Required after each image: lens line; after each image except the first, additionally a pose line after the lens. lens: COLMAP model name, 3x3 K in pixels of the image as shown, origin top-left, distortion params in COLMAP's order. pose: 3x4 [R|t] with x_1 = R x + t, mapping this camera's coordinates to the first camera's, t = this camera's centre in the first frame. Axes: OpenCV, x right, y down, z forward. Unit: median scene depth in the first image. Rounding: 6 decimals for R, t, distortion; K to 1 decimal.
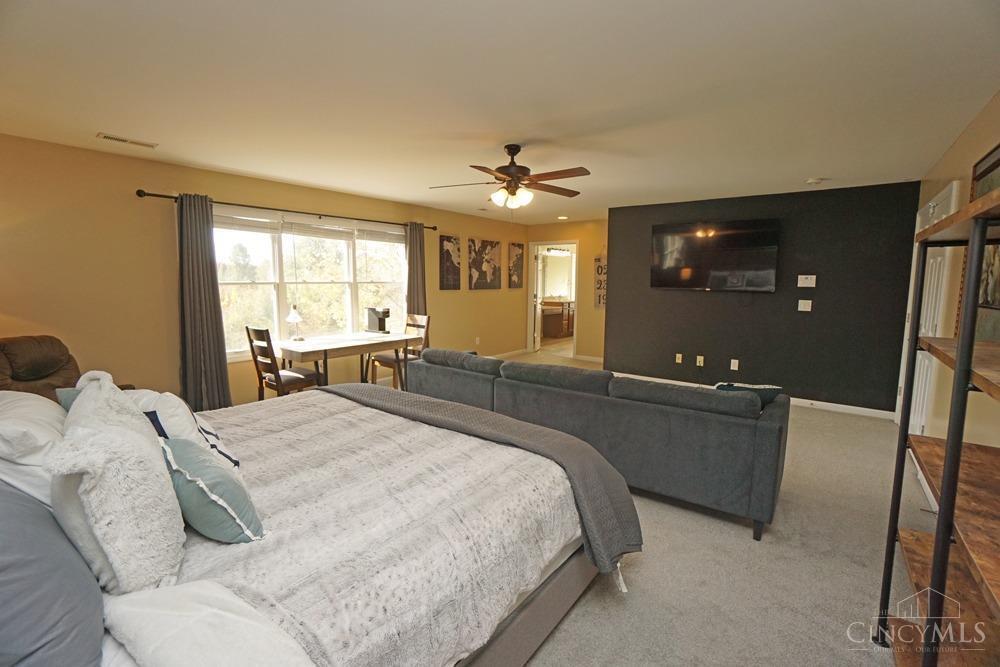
lens RADIAL K [[443.8, 0, 495.7], [0, 443.8, 330.6], [0, 0, 1]] dist [-0.060544, 0.022230]
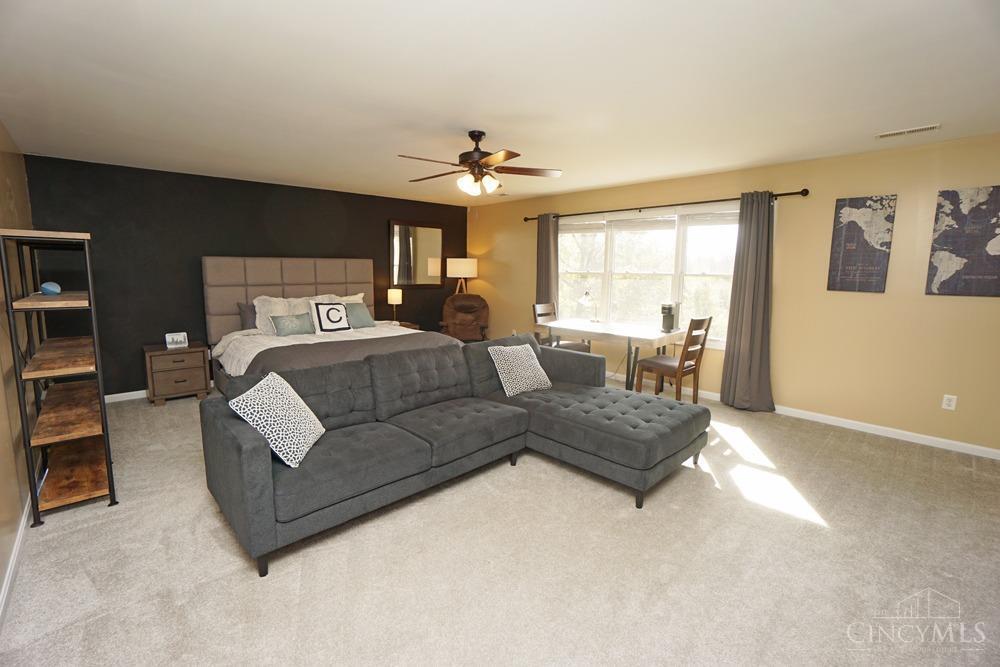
lens RADIAL K [[443.8, 0, 495.7], [0, 443.8, 330.6], [0, 0, 1]] dist [-0.060544, 0.022230]
pose [[-0.140083, 0.136940, -0.980624, 0.526984], [-0.110633, 0.982023, 0.152939, -0.077995], [0.983940, 0.129913, -0.122415, 0.631152]]
